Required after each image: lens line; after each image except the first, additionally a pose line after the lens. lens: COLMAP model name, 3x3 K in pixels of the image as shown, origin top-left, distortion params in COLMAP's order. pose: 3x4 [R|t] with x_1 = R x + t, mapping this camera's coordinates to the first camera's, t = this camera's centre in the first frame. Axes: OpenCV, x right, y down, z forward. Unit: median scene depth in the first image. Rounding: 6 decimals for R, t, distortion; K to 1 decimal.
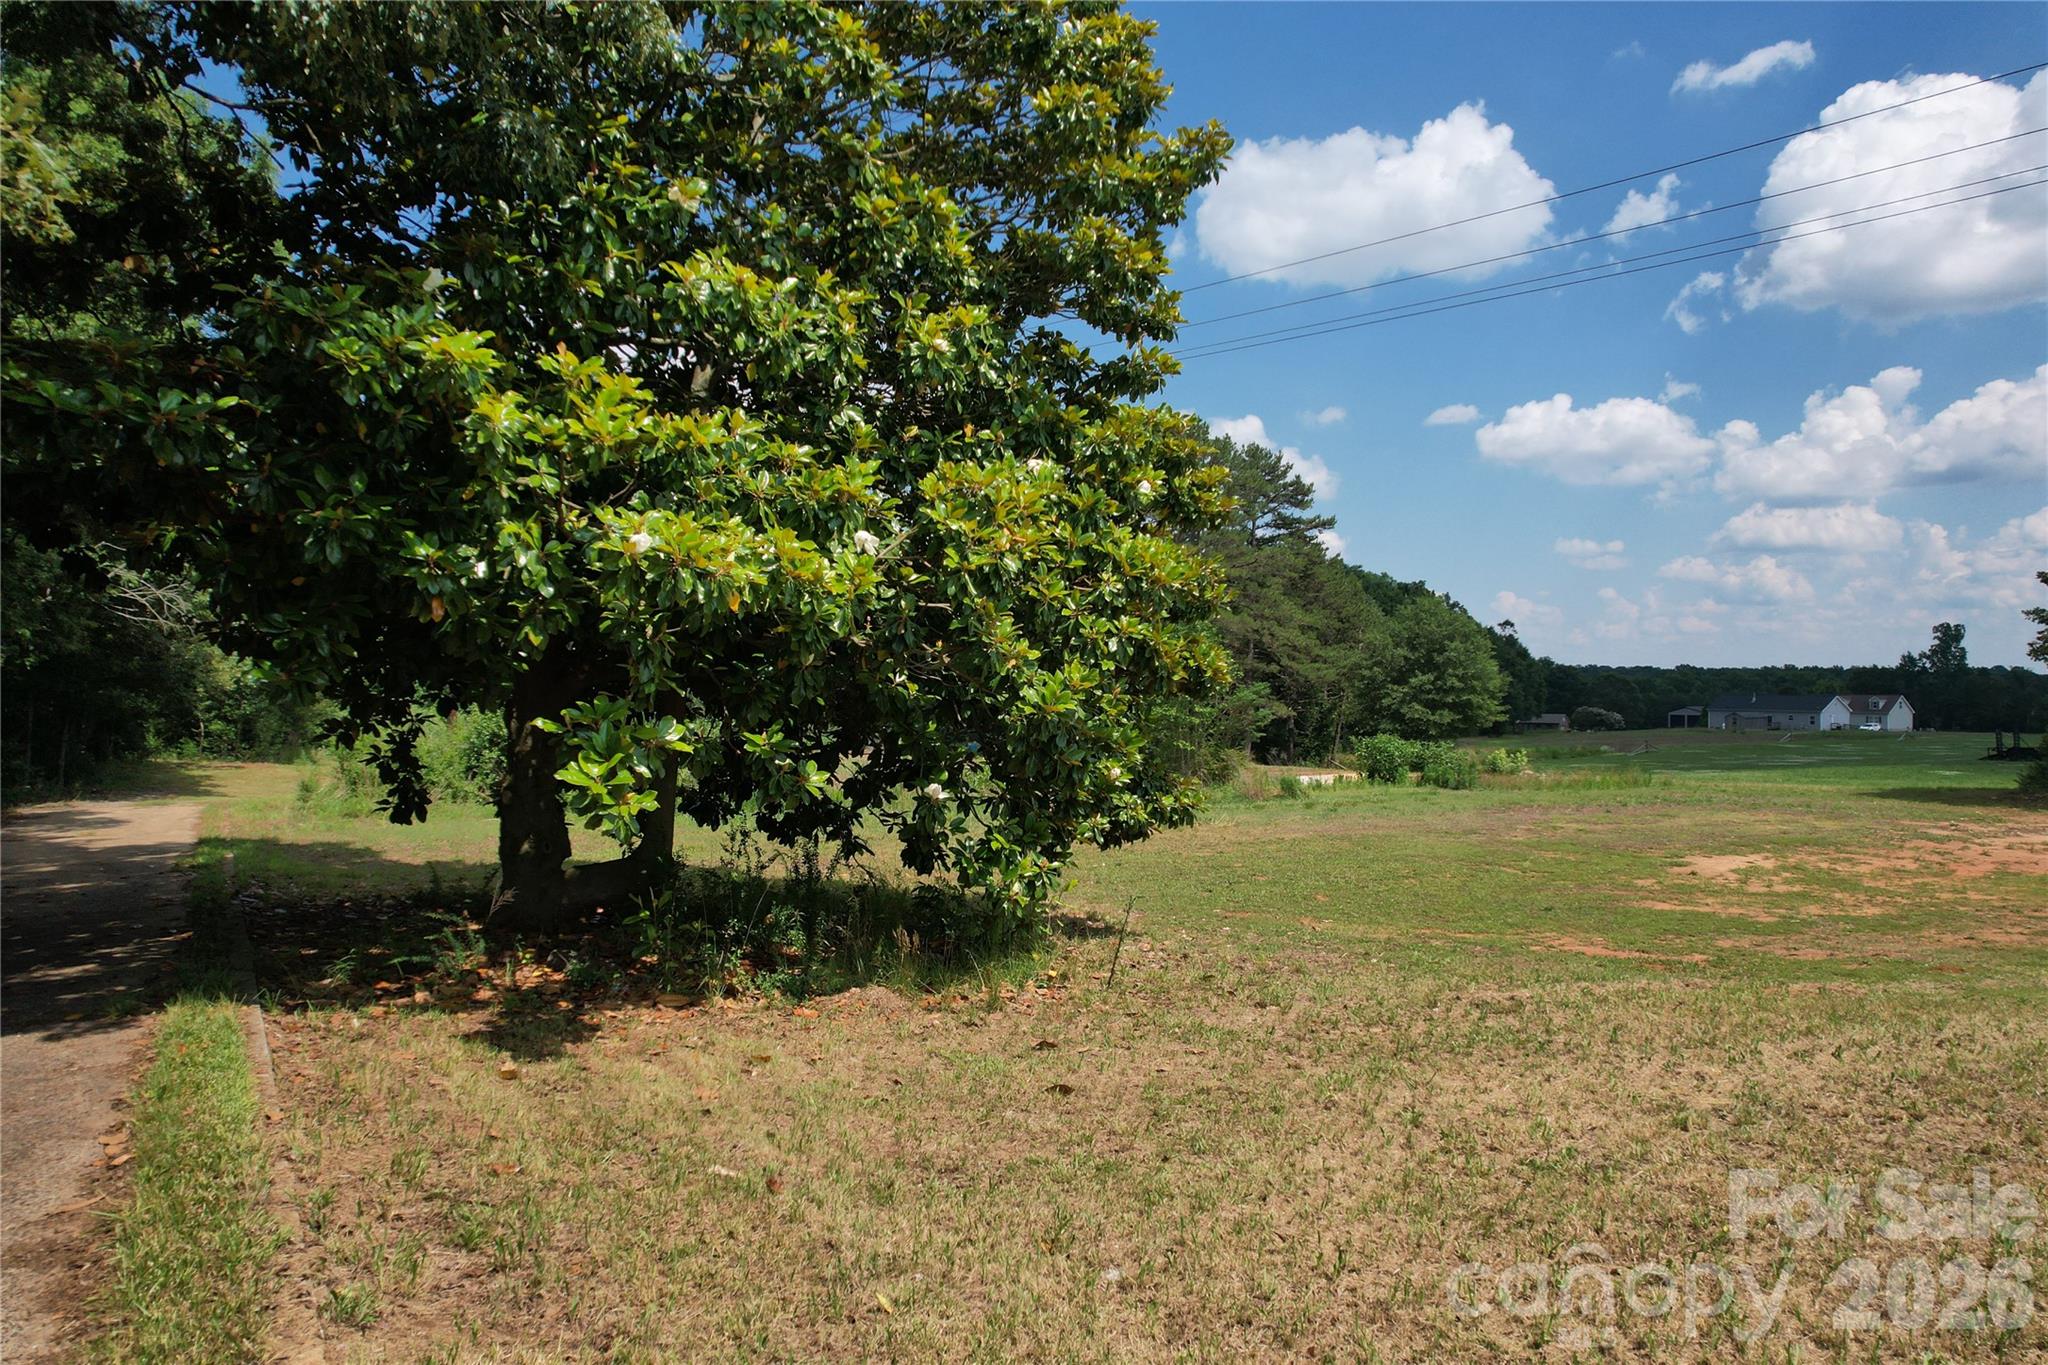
lens RADIAL K [[1304.0, 0, 1011.4], [0, 1304.0, 677.1], [0, 0, 1]] dist [-0.047919, 0.050457]
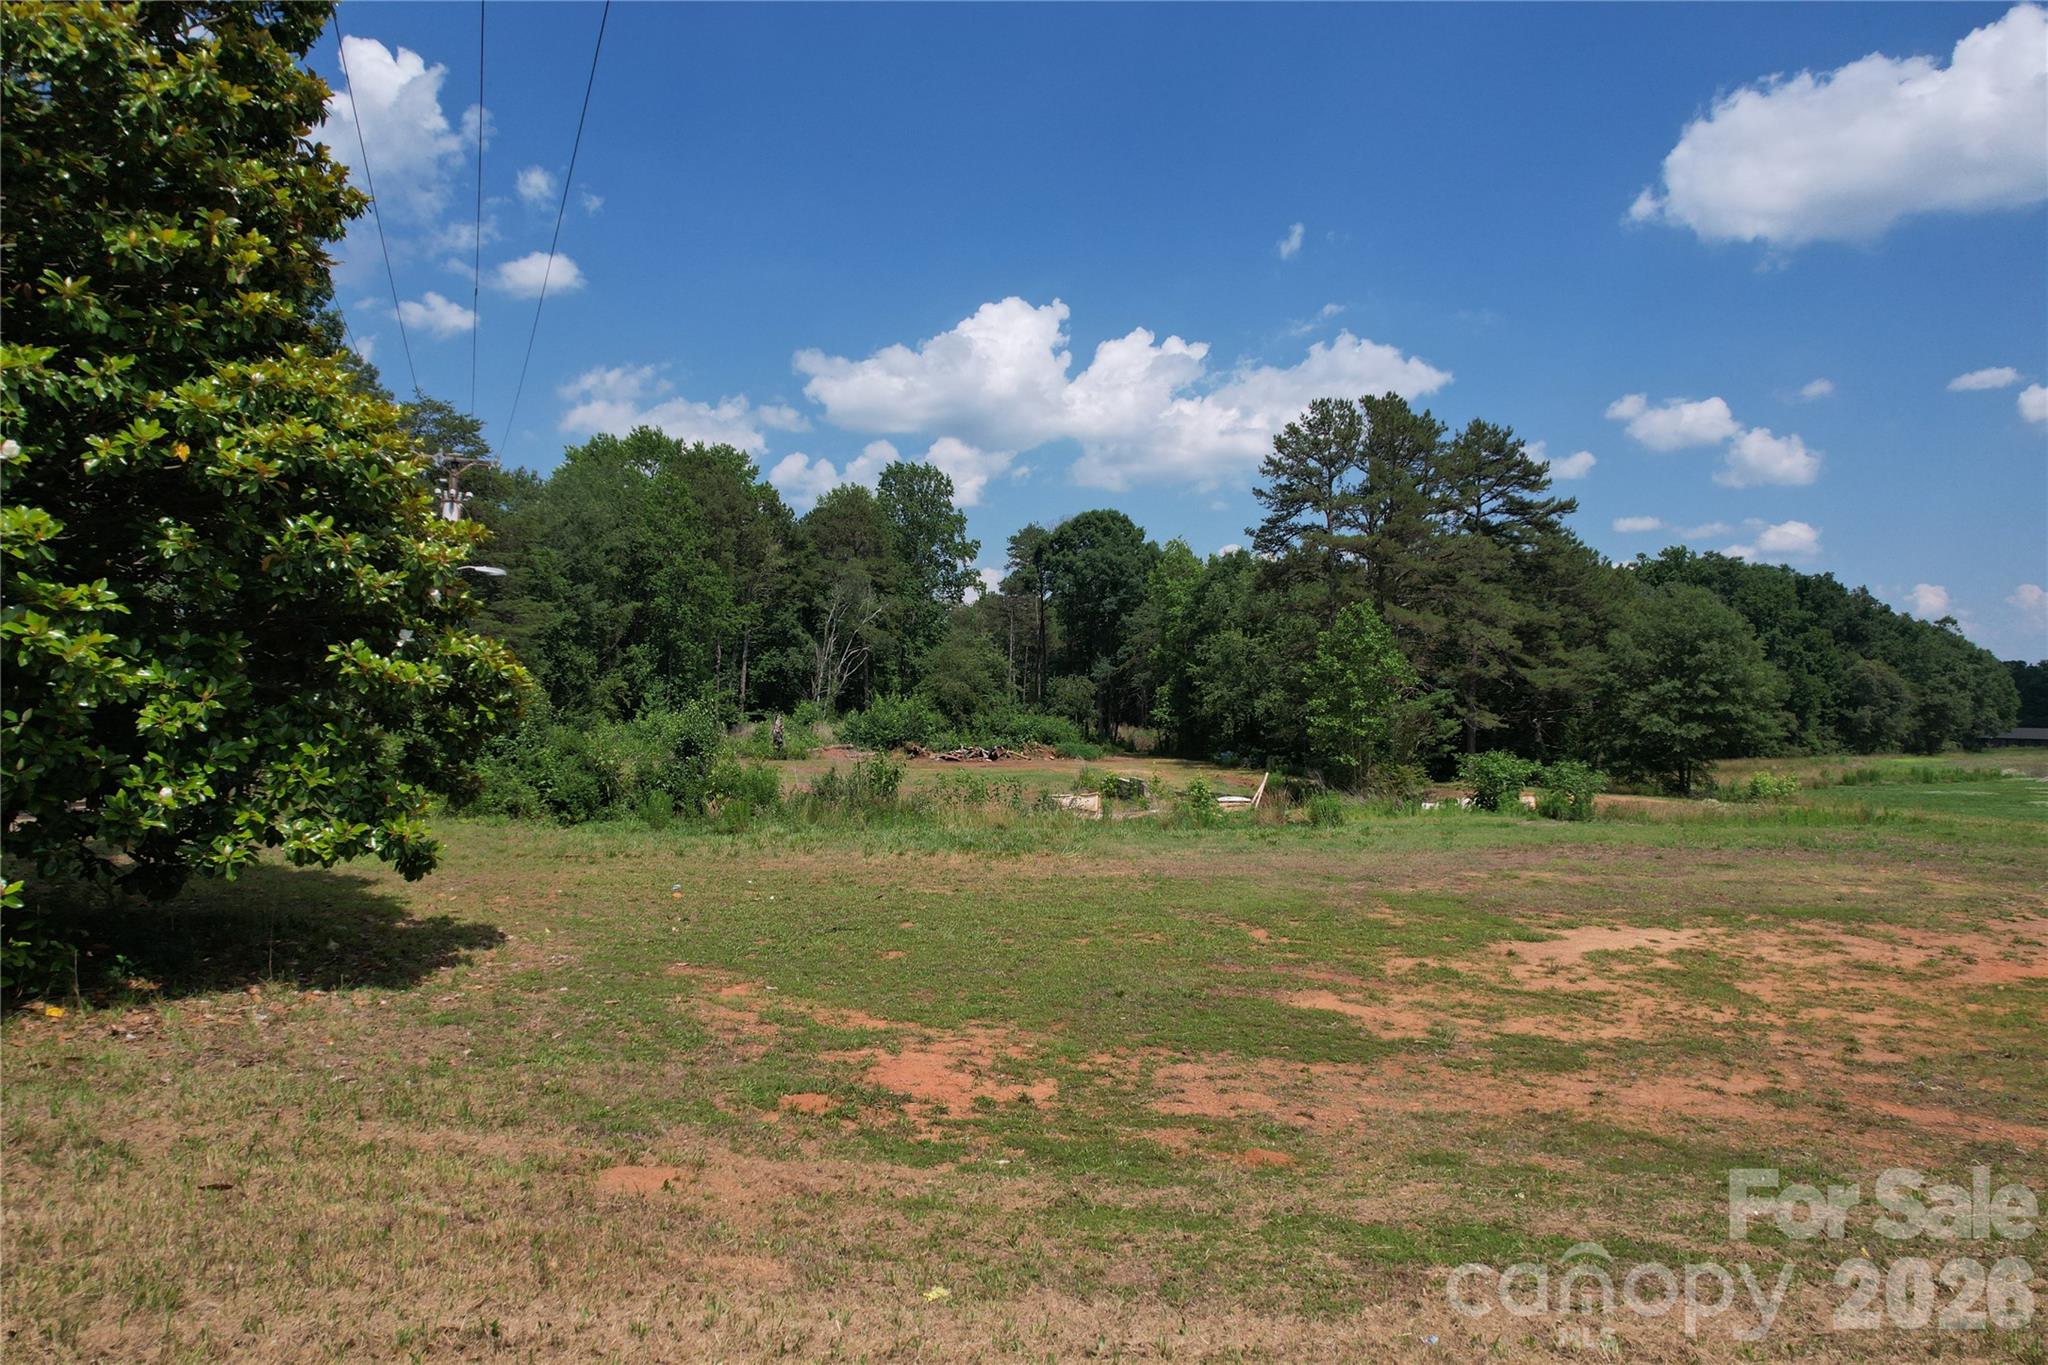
lens RADIAL K [[1304.0, 0, 1031.0], [0, 1304.0, 703.1], [0, 0, 1]] dist [-0.047919, 0.050457]
pose [[0.952489, 0.003965, -0.304546, 0.265448], [0.000052, 0.999913, 0.013181, 0.002464], [0.304572, -0.012571, 0.952406, 0.104599]]
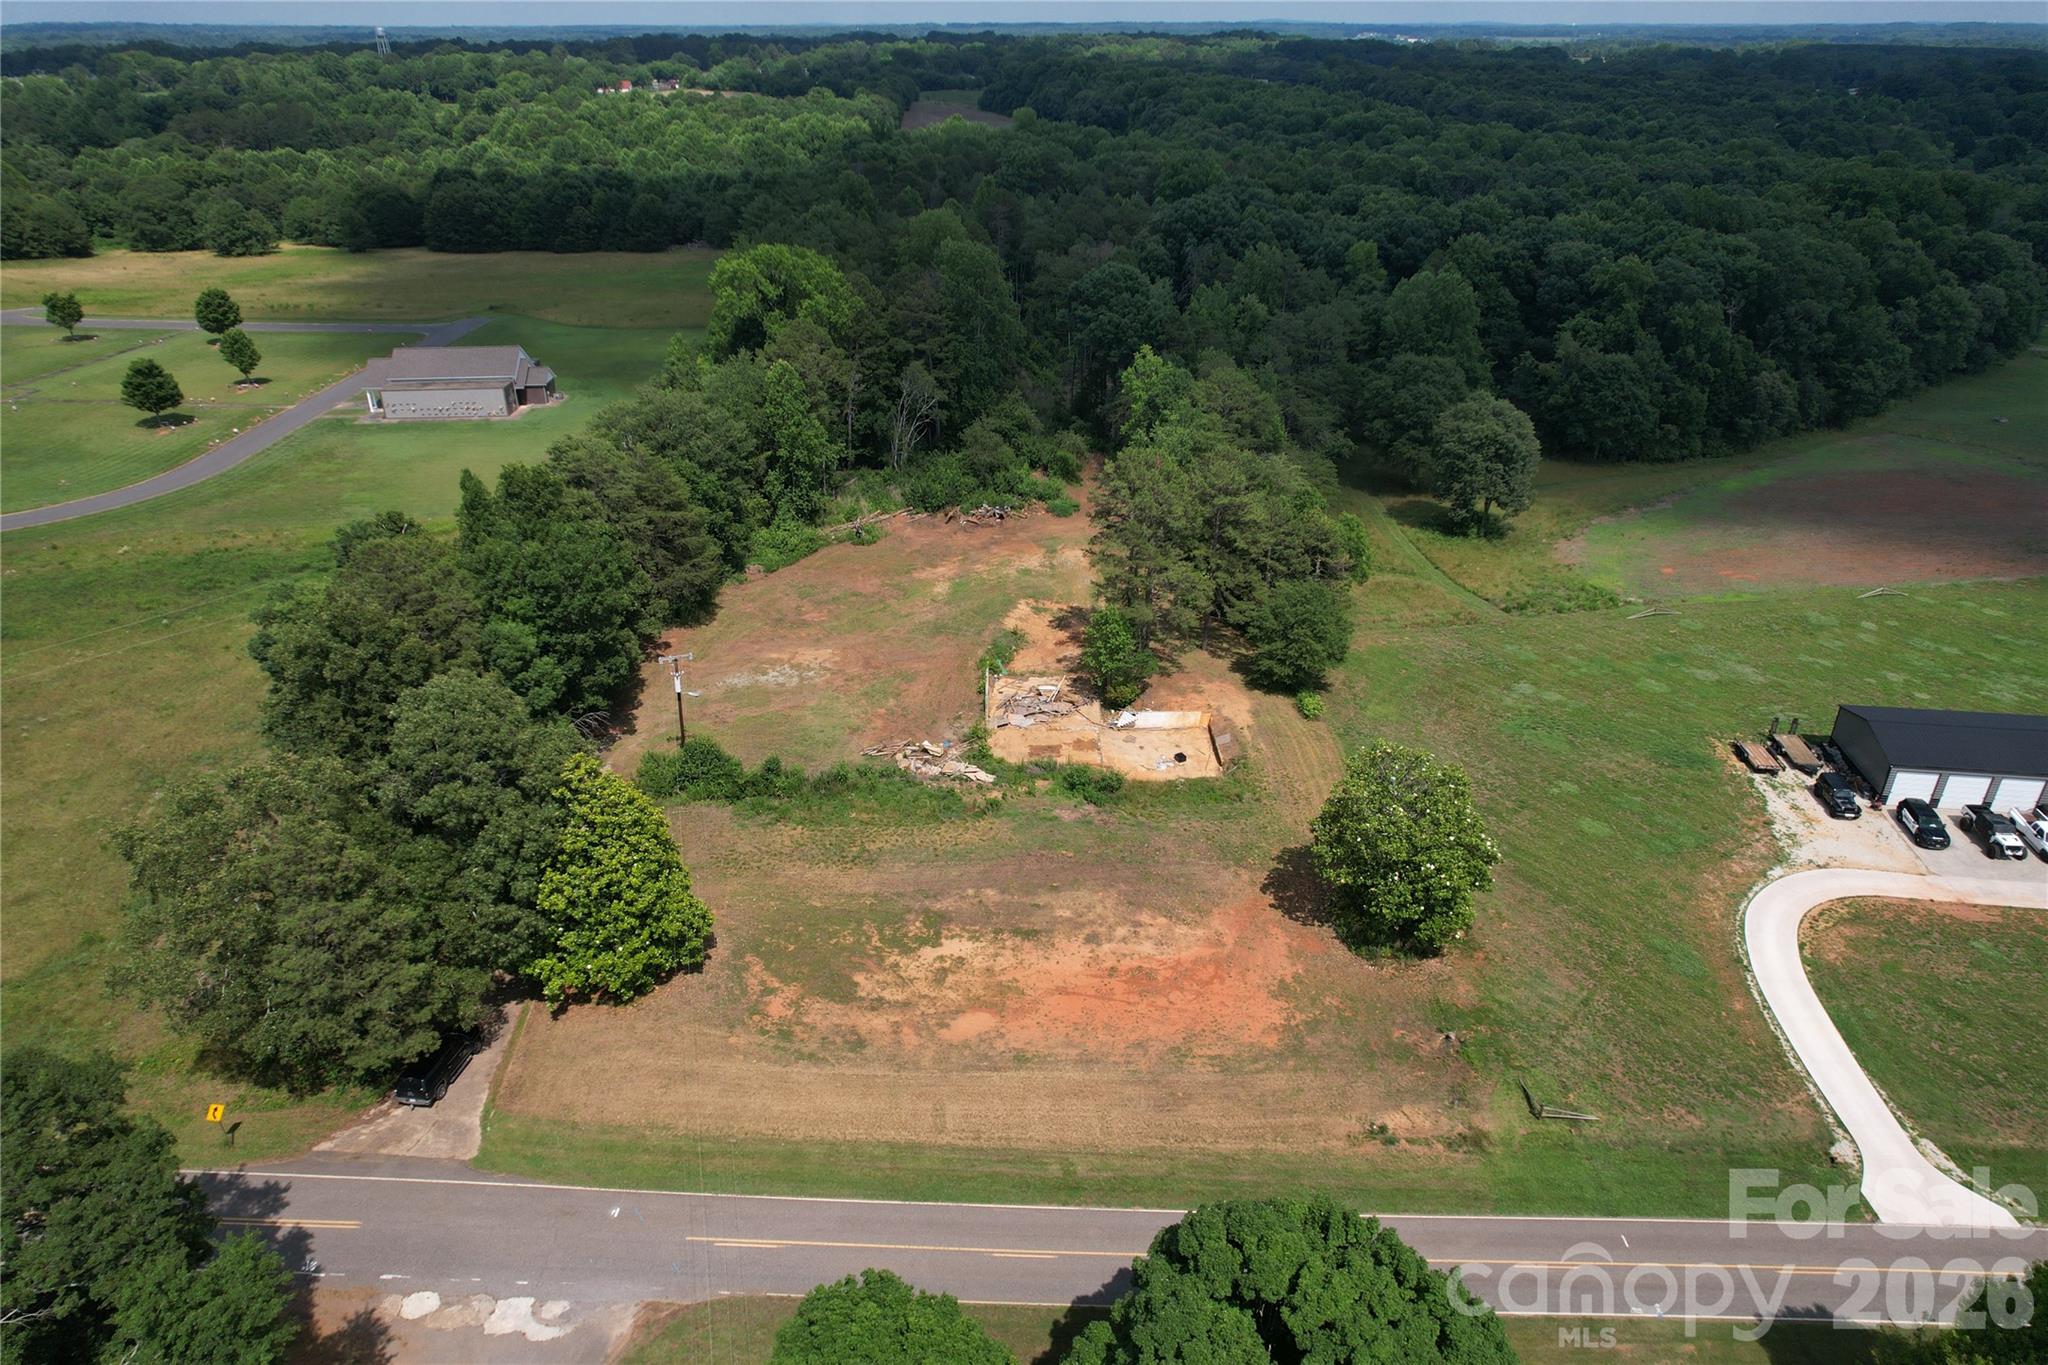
lens RADIAL K [[1304.0, 0, 1027.3], [0, 1304.0, 685.8], [0, 0, 1]] dist [-0.047919, 0.050457]
pose [[0.894501, 0.205601, -0.396984, 1.033763], [0.001446, 0.886640, 0.462457, -1.053313], [0.447064, -0.414243, 0.792803, -0.675180]]
